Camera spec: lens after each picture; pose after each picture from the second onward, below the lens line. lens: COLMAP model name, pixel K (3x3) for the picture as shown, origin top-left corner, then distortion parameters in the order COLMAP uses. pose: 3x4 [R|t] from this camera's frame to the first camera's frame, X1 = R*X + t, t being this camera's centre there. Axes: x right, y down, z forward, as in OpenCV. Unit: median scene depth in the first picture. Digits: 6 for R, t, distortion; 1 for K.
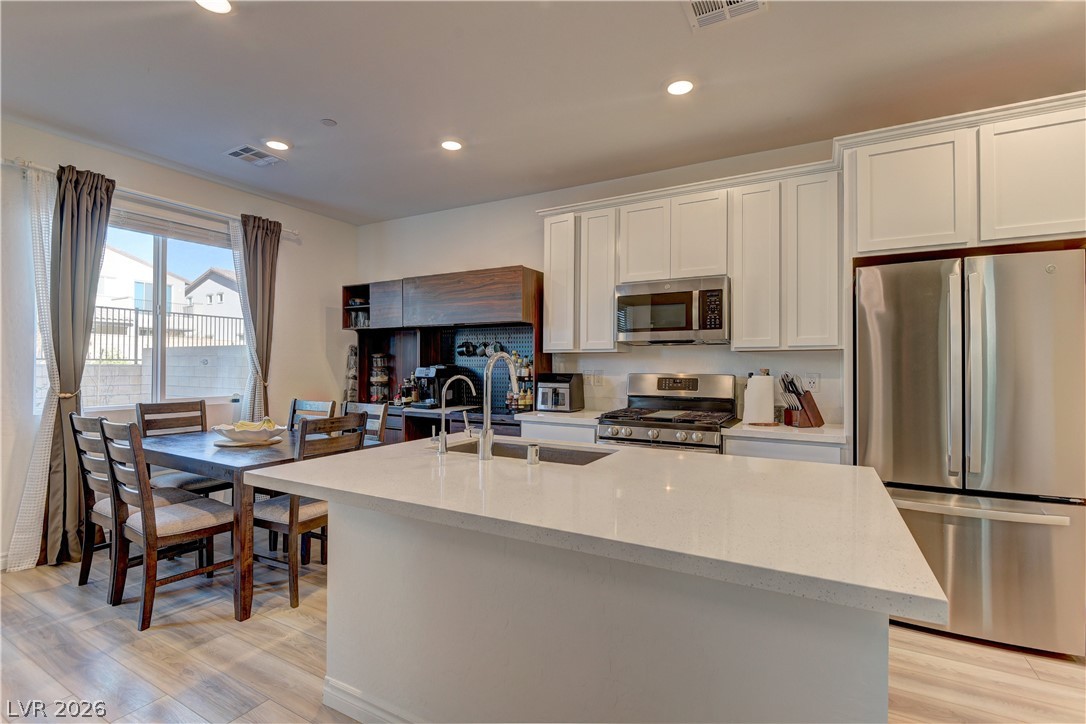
lens RADIAL K [[507.5, 0, 543.0], [0, 507.5, 362.0], [0, 0, 1]] dist [-0.000339, -0.000130]
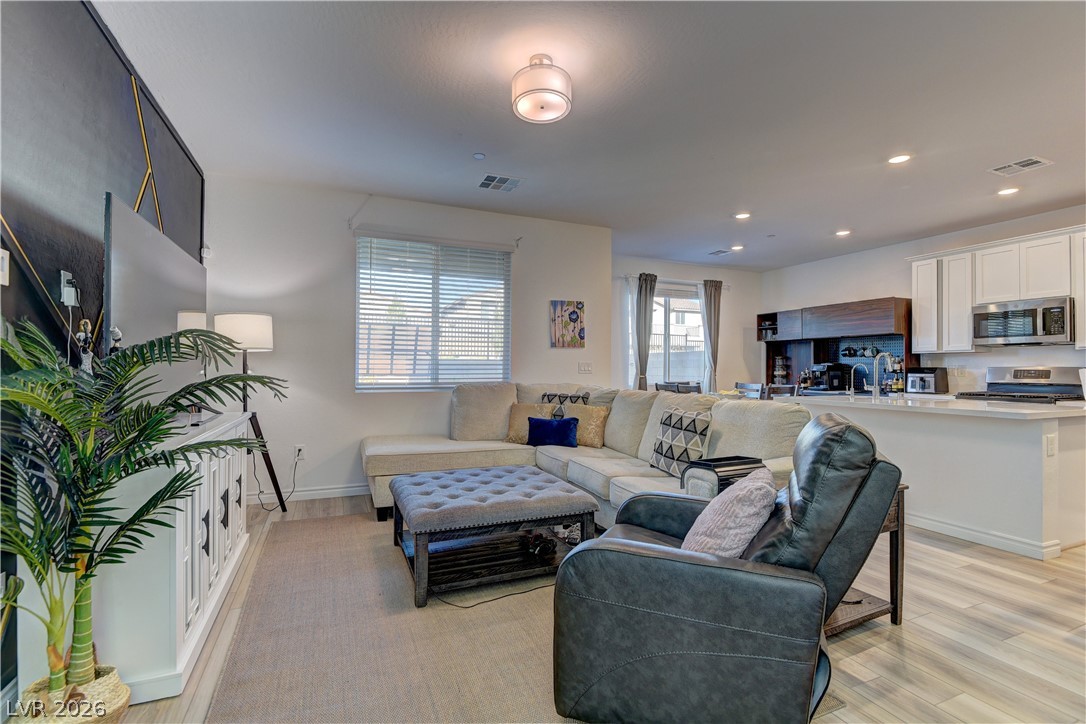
lens RADIAL K [[496.5, 0, 543.0], [0, 496.5, 362.0], [0, 0, 1]] dist [-0.001874, -0.000722]
pose [[0.792041, -0.008514, -0.610408, 0.030120], [0.001442, 0.999926, -0.012077, 0.022394], [0.610466, 0.008685, 0.791995, -0.791109]]
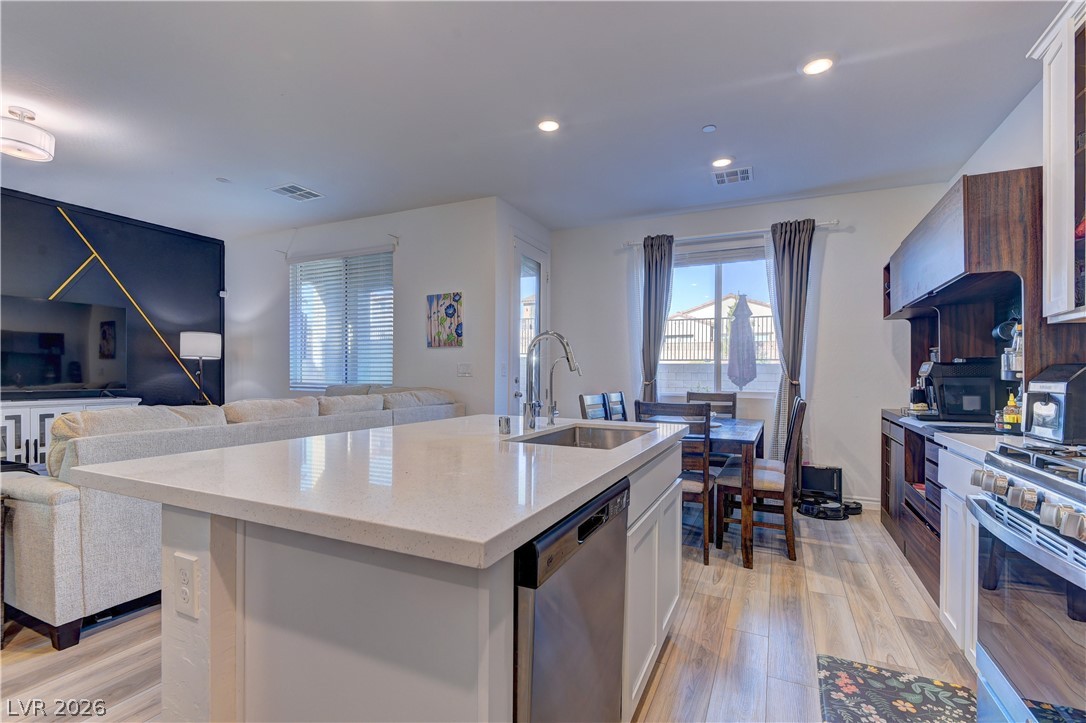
lens RADIAL K [[496.5, 0, 543.0], [0, 496.5, 361.5], [0, 0, 1]] dist [-0.001874, -0.000722]
pose [[0.069987, -0.025923, -0.997211, 0.452907], [-0.000560, 0.999661, -0.026026, 0.032247], [0.997548, 0.002380, 0.069948, 0.462300]]
